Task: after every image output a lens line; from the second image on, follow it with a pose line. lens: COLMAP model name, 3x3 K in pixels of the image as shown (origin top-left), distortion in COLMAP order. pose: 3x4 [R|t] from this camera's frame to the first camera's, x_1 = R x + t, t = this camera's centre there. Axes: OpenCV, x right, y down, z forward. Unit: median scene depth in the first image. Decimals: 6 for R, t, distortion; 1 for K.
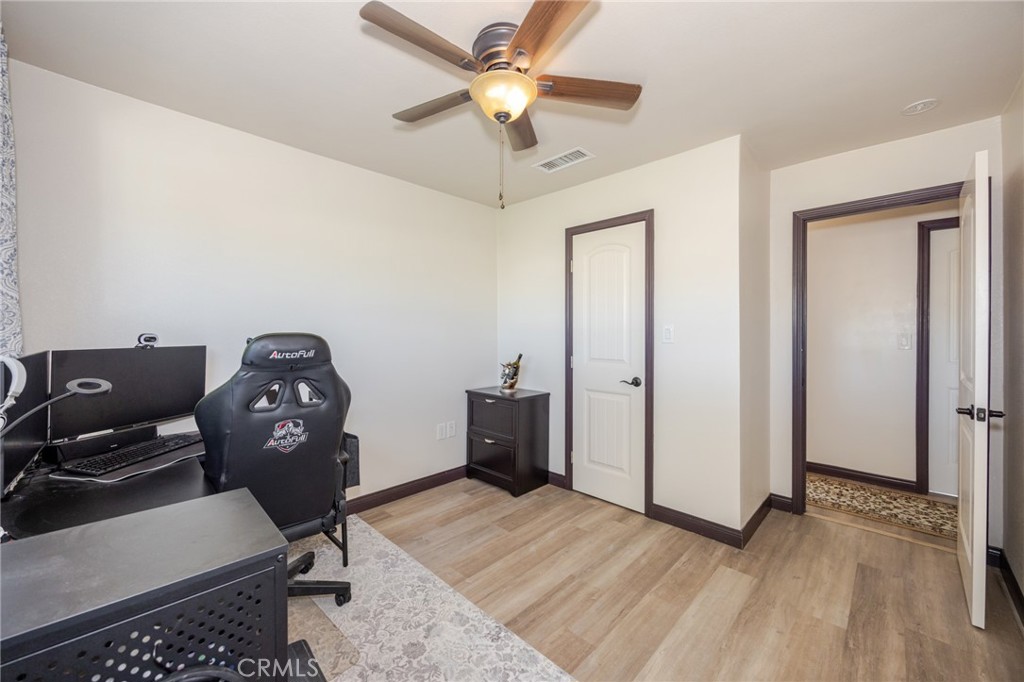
lens RADIAL K [[399.0, 0, 505.4], [0, 399.0, 335.7], [0, 0, 1]] dist [-0.007252, 0.000161]
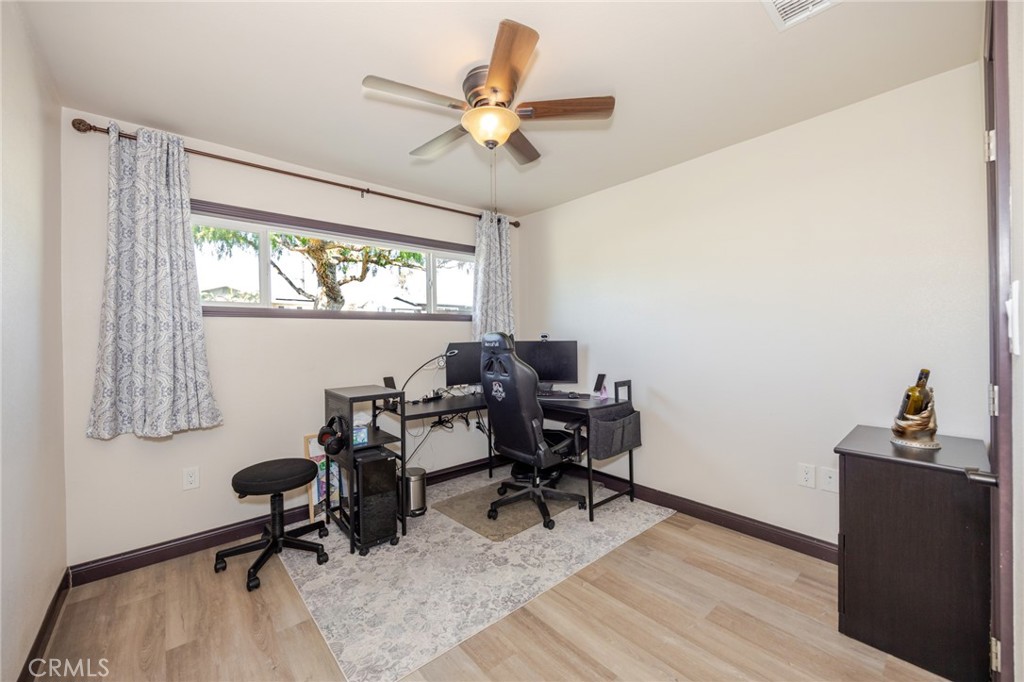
lens RADIAL K [[399.0, 0, 504.6], [0, 399.0, 337.5], [0, 0, 1]] dist [-0.007252, 0.000161]
pose [[-0.097818, -0.000484, -0.995204, 0.839004], [0.001042, 0.999999, -0.000589, 0.012163], [0.995204, -0.001094, -0.097817, 0.842671]]
